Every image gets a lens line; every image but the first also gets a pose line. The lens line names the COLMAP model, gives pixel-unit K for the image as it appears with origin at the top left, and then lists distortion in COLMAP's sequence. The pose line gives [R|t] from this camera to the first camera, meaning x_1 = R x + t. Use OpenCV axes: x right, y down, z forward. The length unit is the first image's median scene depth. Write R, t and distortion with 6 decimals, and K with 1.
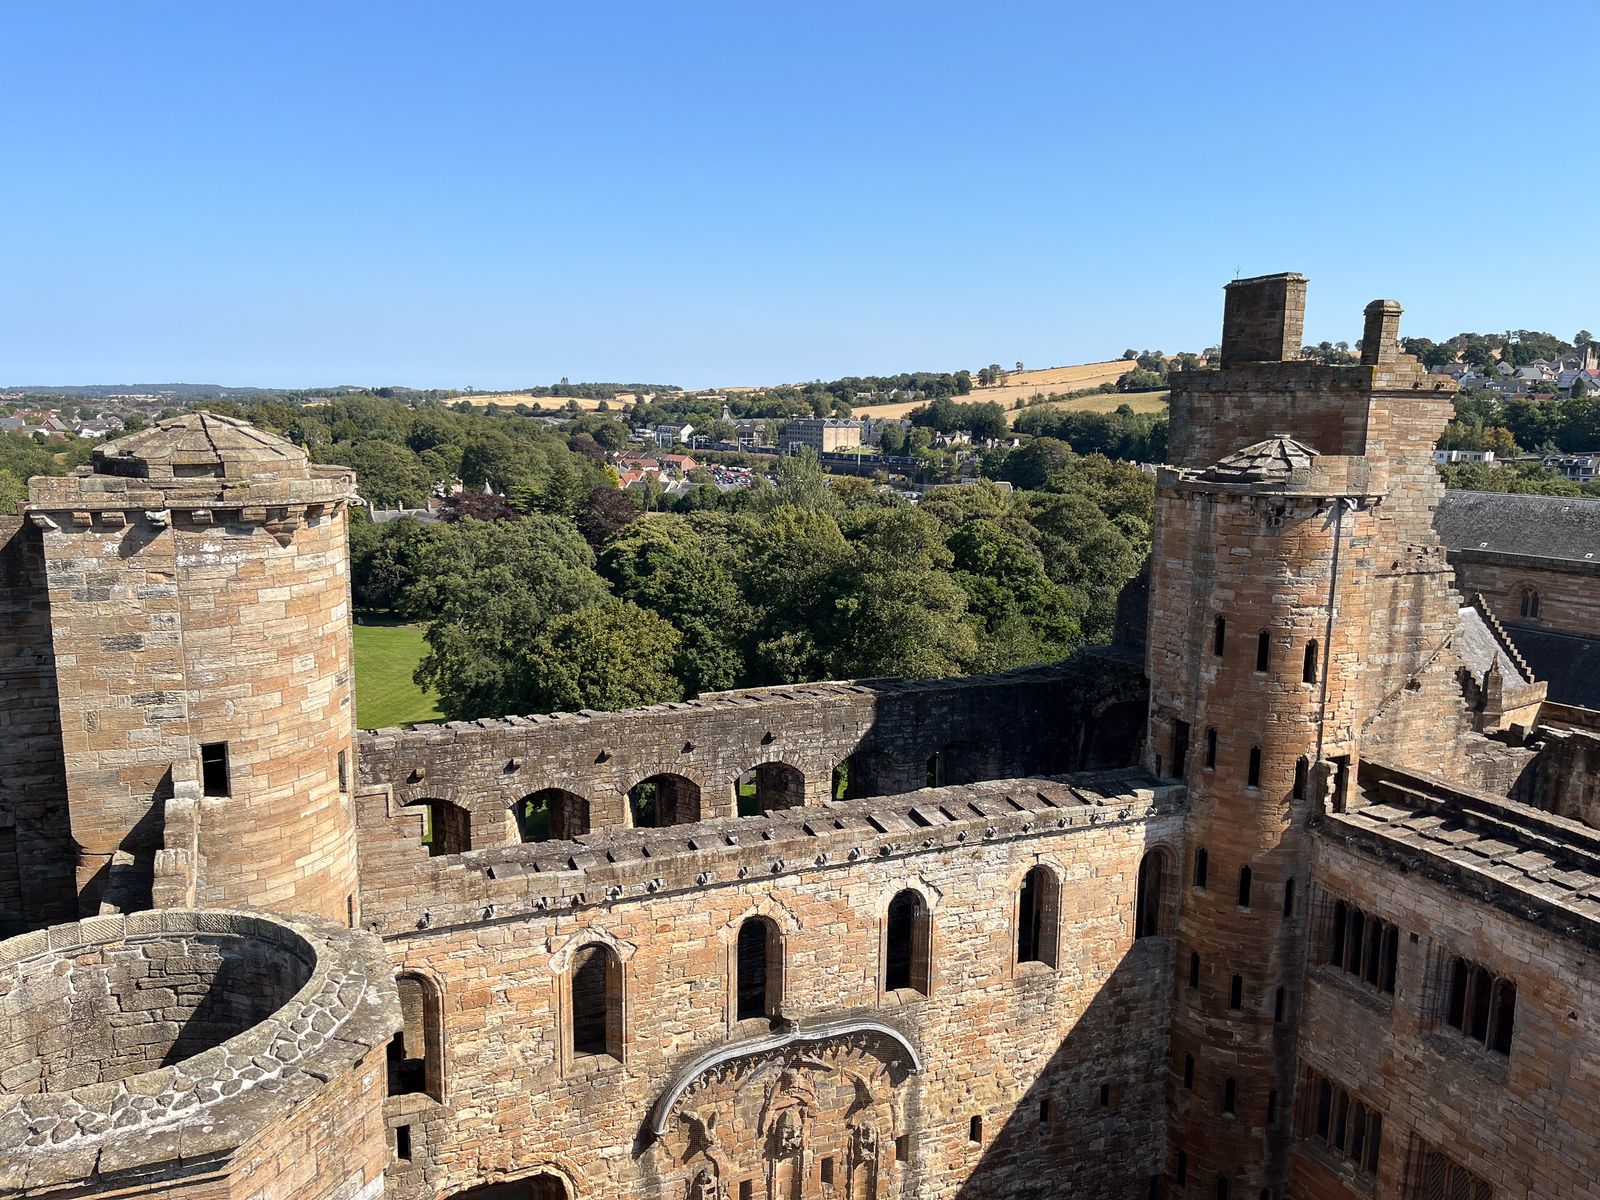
lens RADIAL K [[1216.4, 0, 798.6], [0, 1216.4, 605.3], [0, 0, 1]] dist [0.040569, -0.030844]
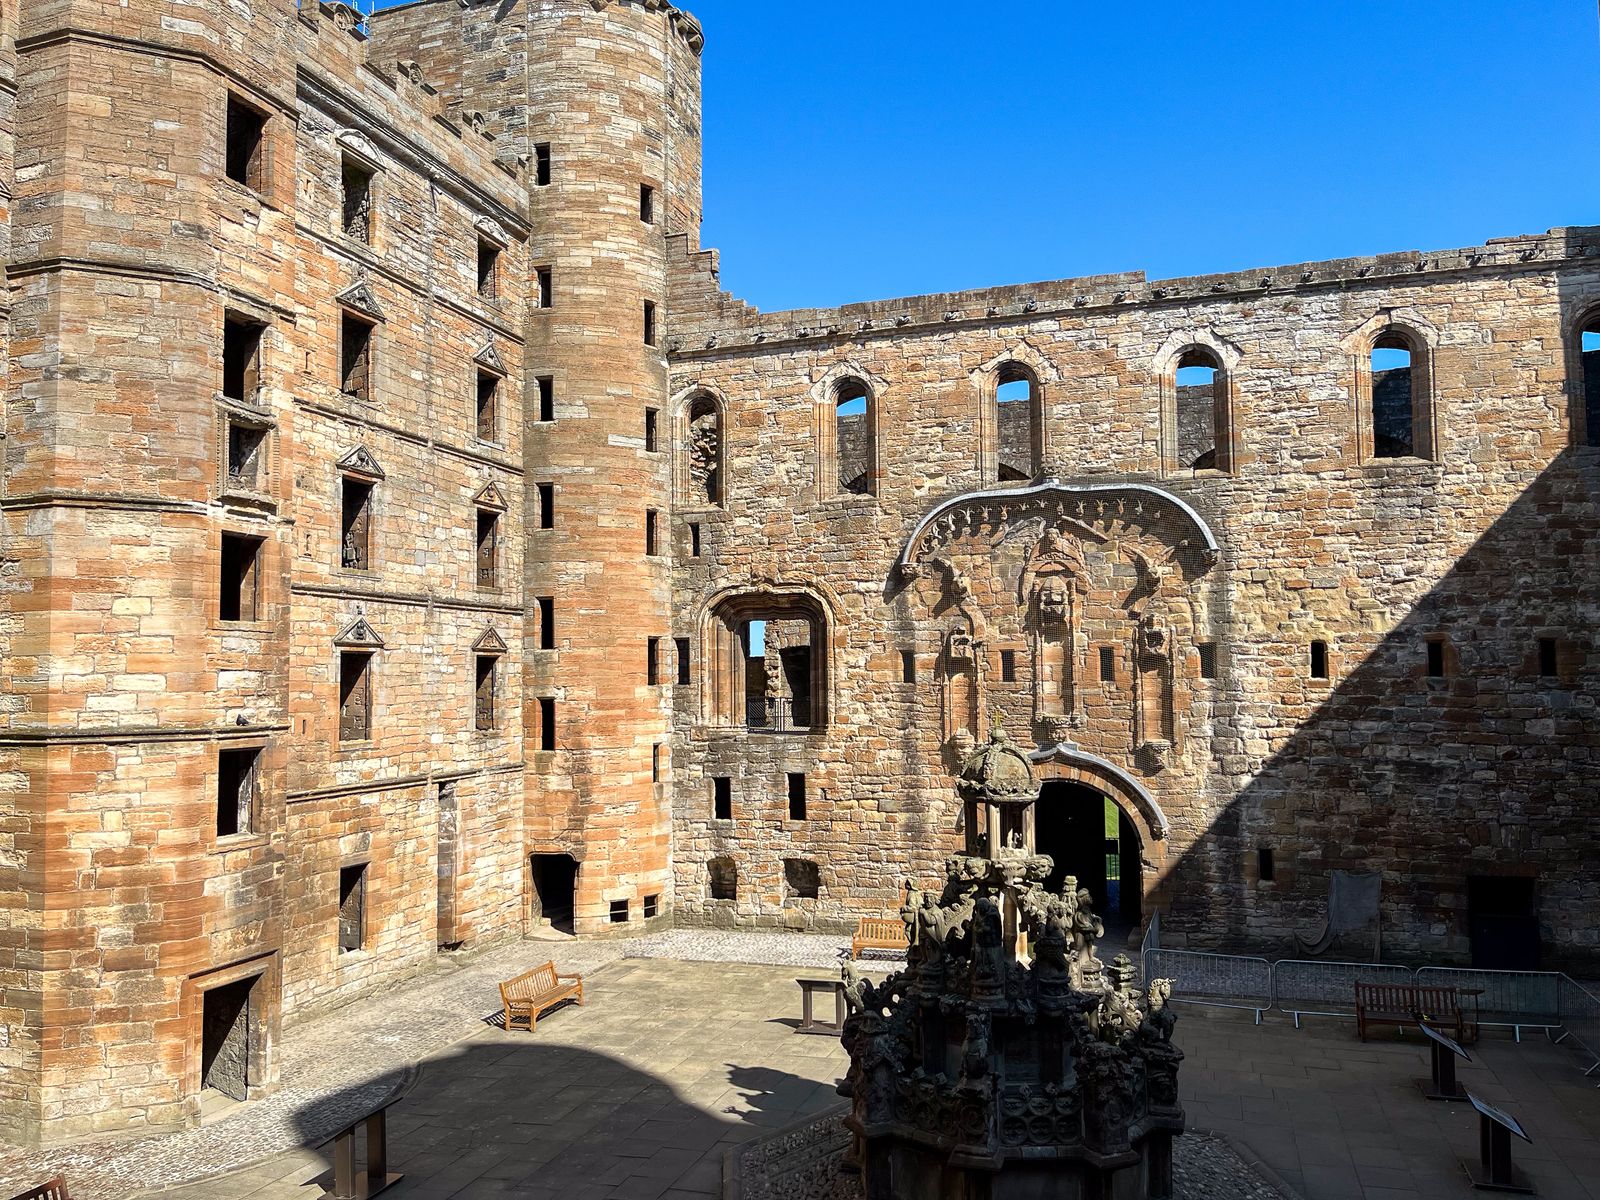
lens RADIAL K [[1216.4, 0, 794.5], [0, 1216.4, 605.6], [0, 0, 1]] dist [0.040569, -0.030844]
pose [[0.743500, -0.066045, -0.665467, 0.468582], [-0.090041, 0.976163, -0.197479, 0.642491], [0.662647, 0.206745, 0.719831, 0.206046]]
